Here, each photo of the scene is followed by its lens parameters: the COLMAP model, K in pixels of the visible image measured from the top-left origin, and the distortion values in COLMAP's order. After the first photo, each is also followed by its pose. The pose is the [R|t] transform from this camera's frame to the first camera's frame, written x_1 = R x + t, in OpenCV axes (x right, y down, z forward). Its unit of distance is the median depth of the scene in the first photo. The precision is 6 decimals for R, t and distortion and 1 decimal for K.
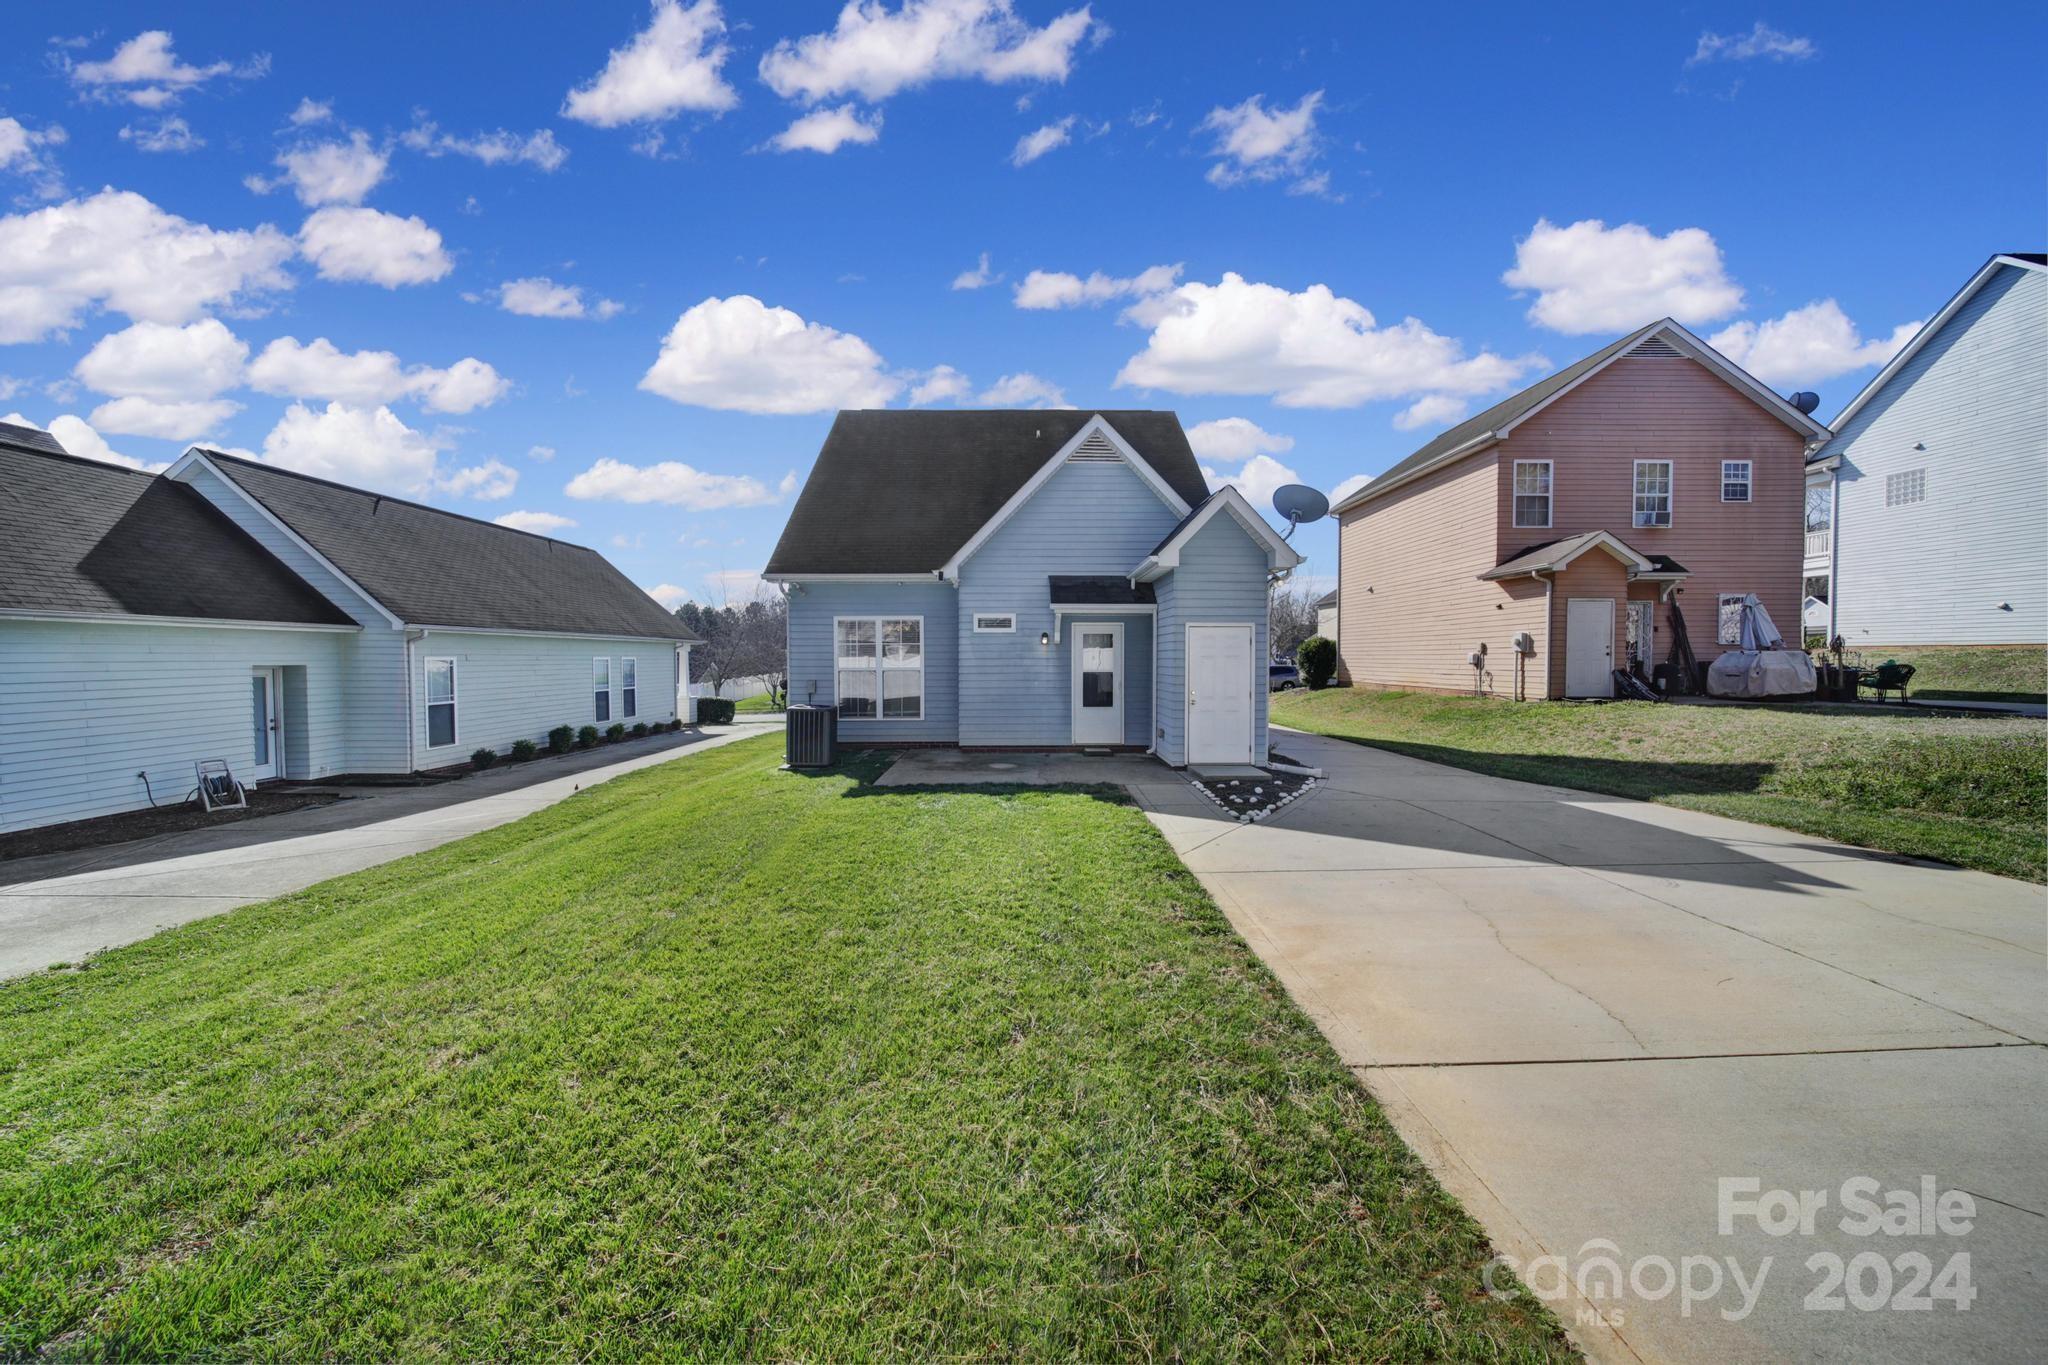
lens RADIAL K [[729.3, 0, 1021.0], [0, 729.3, 678.0], [0, 0, 1]] dist [0.000724, -0.000090]
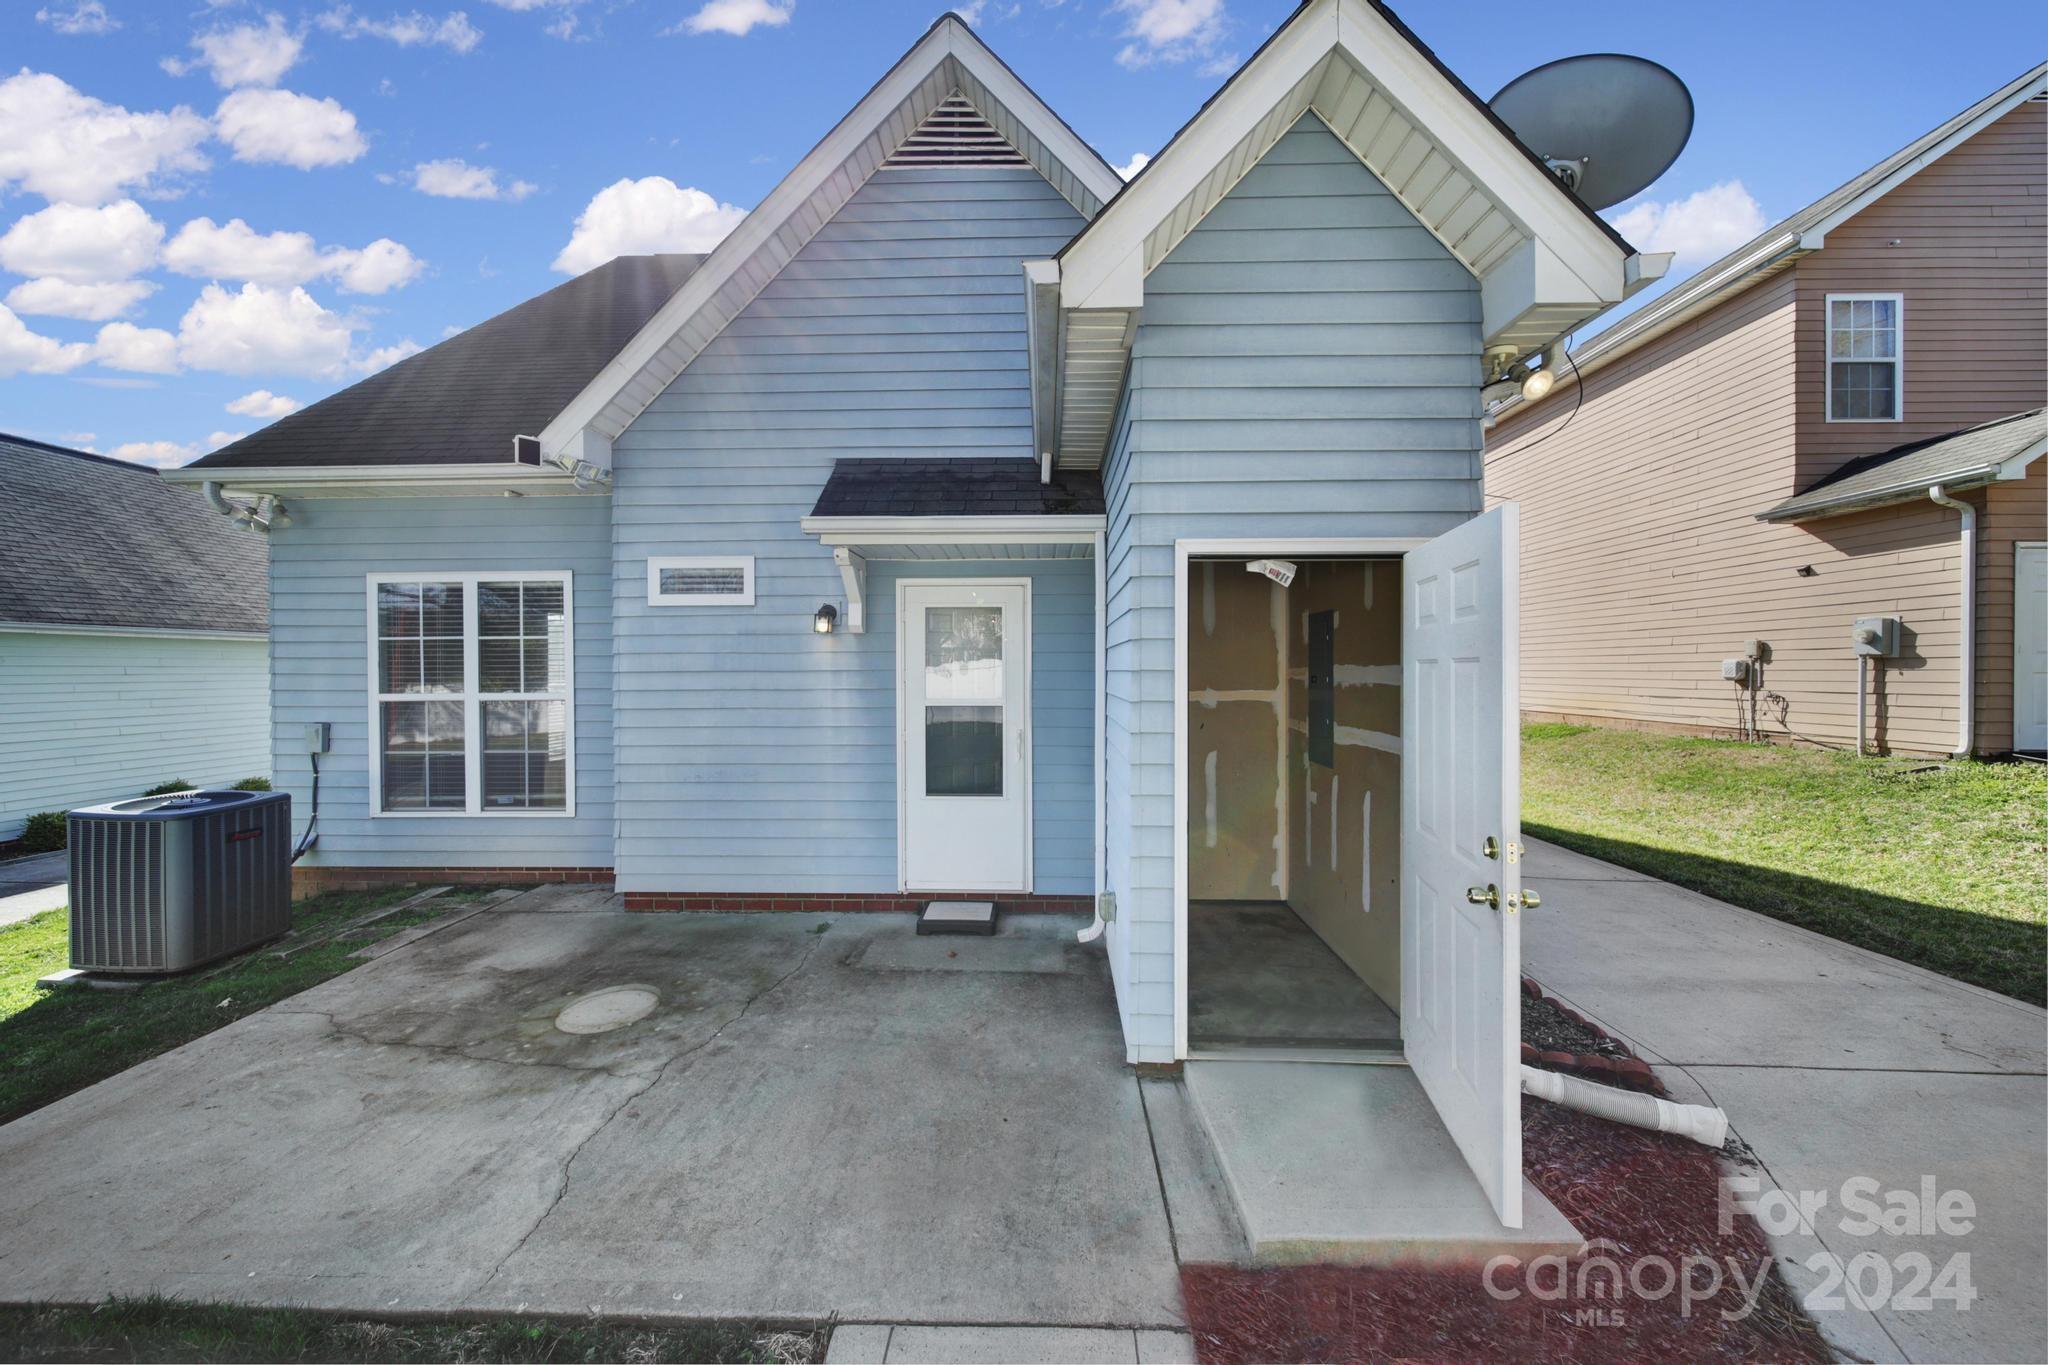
lens RADIAL K [[729.3, 0, 1021.0], [0, 729.3, 678.0], [0, 0, 1]] dist [0.000724, -0.000090]
pose [[0.999274, -0.000547, -0.038087, 0.116859], [-0.000040, 0.999881, -0.015396, -0.013300], [0.038091, 0.015386, 0.999156, 0.476787]]
